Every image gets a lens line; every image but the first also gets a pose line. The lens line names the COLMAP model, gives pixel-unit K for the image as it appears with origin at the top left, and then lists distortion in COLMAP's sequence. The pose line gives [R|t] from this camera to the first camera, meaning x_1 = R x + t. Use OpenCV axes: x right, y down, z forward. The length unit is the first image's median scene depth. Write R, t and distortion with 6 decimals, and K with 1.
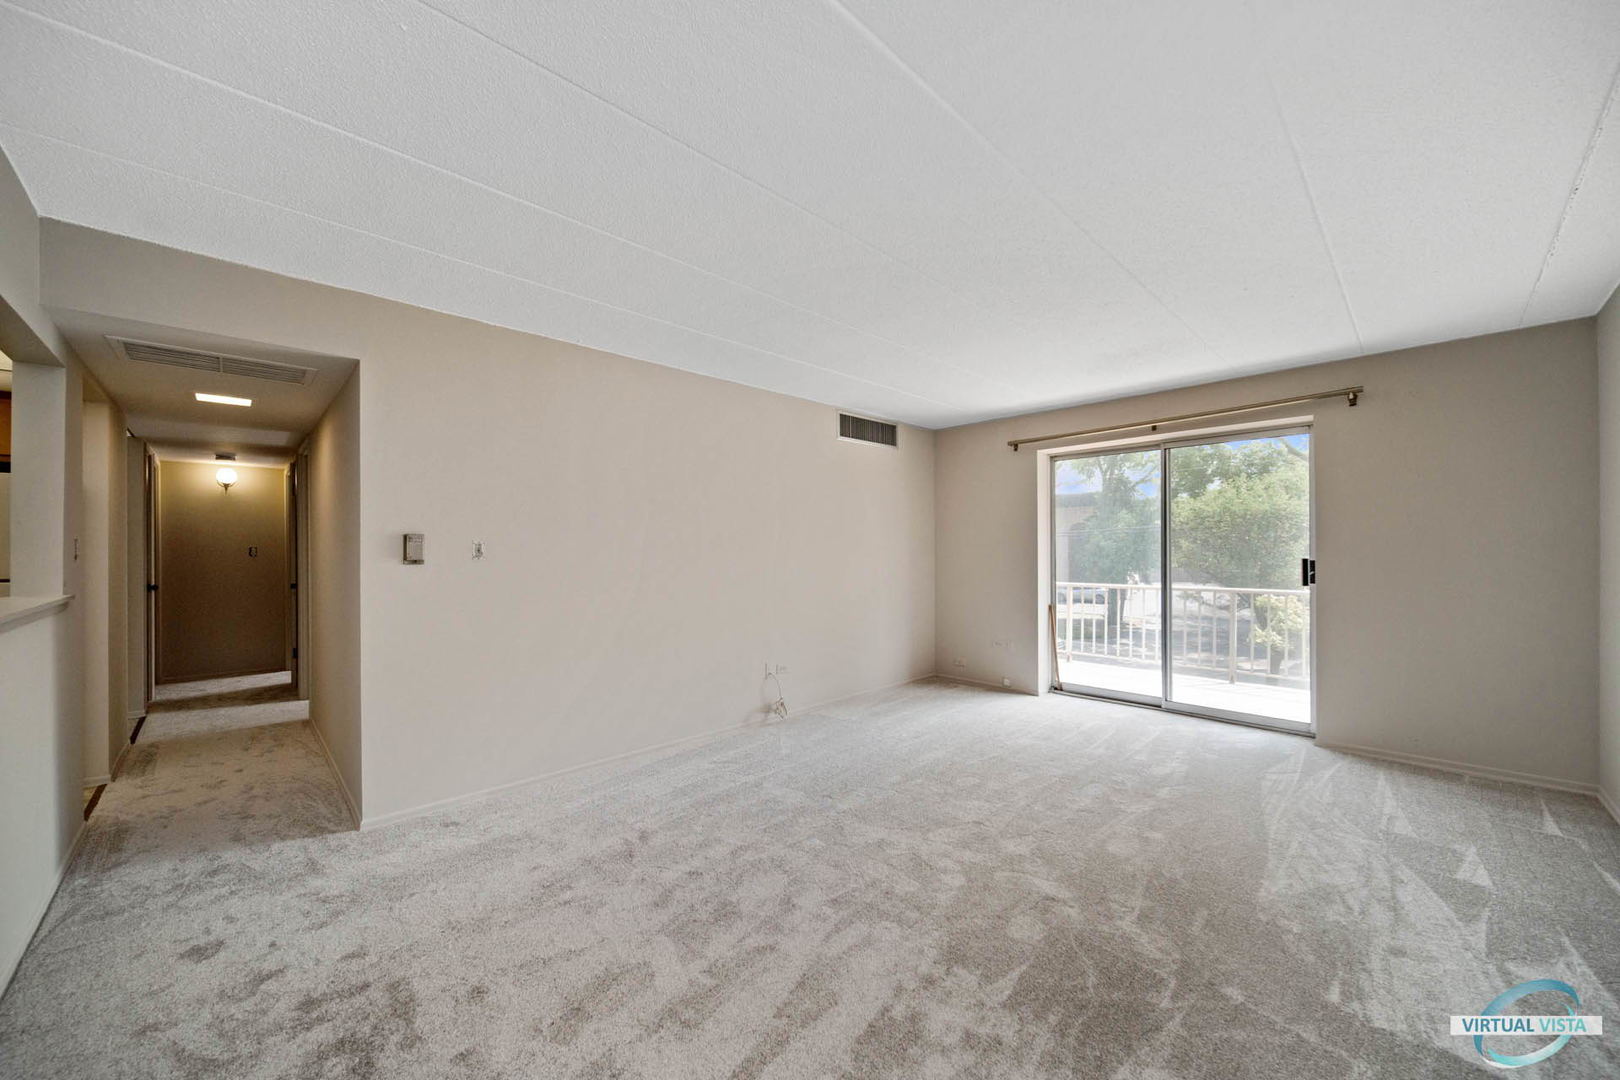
lens RADIAL K [[594.4, 0, 824.2], [0, 594.4, 547.5], [0, 0, 1]] dist [-0.010345, -0.000118]
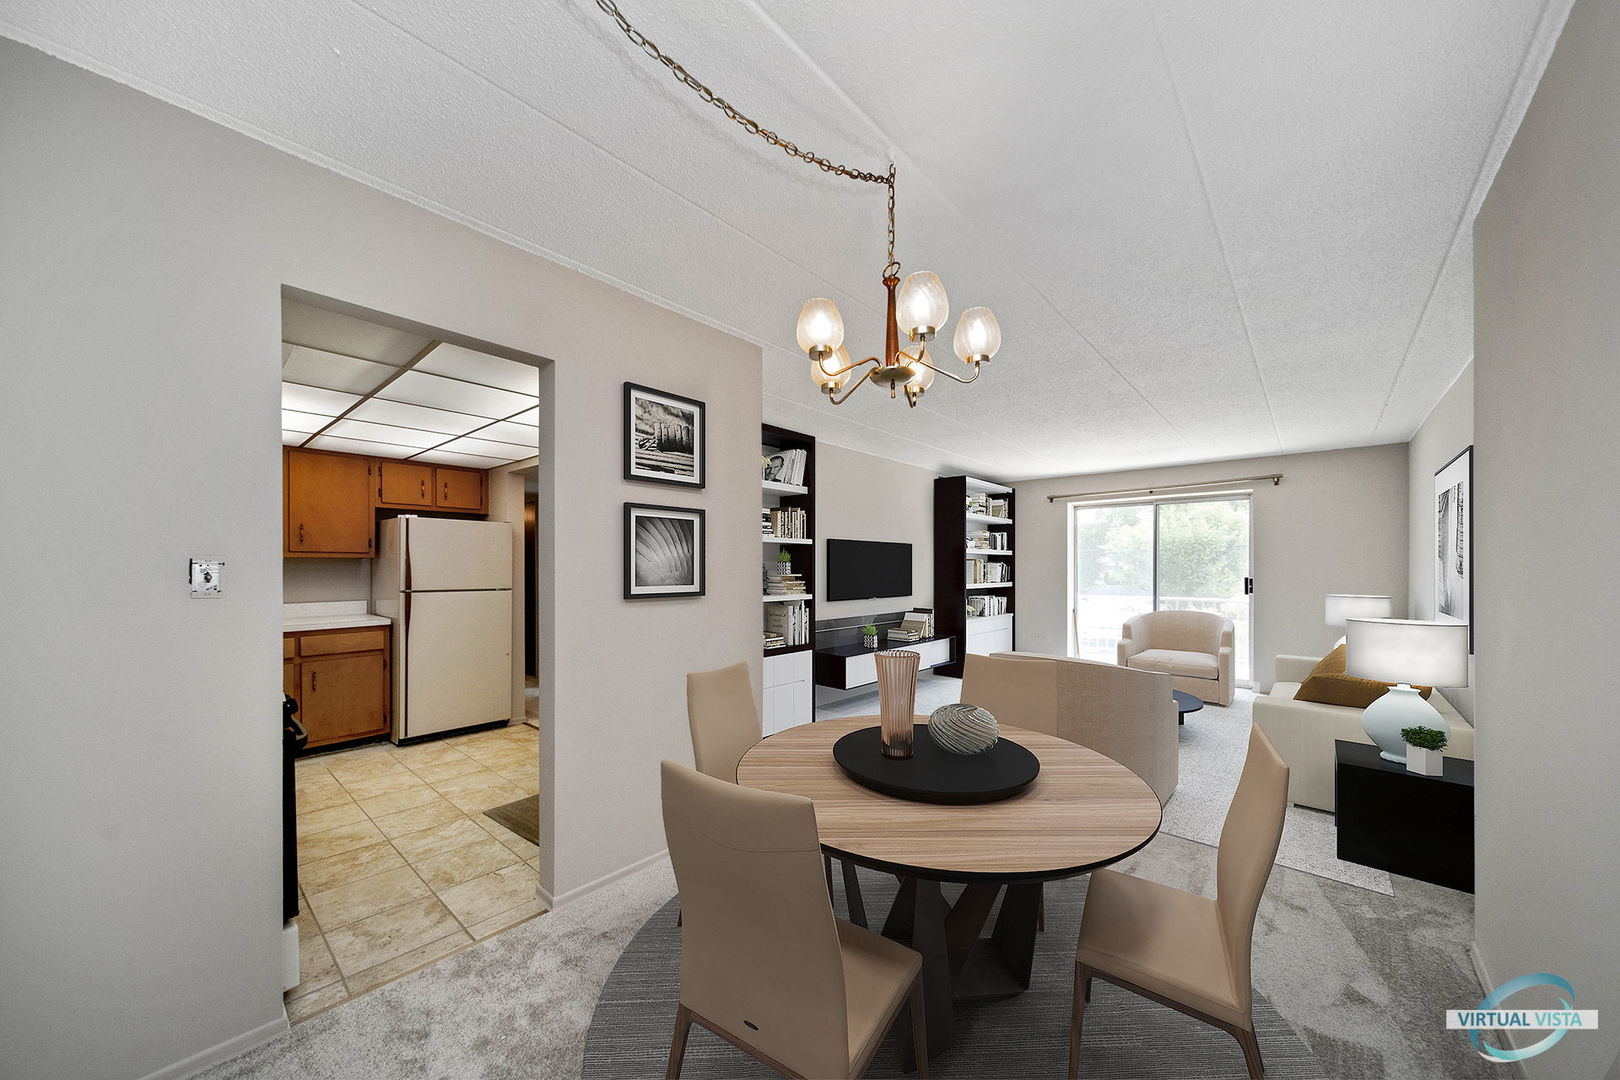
lens RADIAL K [[575.2, 0, 814.7], [0, 575.2, 566.2], [0, 0, 1]] dist [-0.002033, -0.000594]
pose [[0.996873, 0.004197, 0.078908, -0.662654], [-0.004300, 0.999990, 0.001133, -0.012150], [-0.078903, -0.001469, 0.996881, -0.642223]]
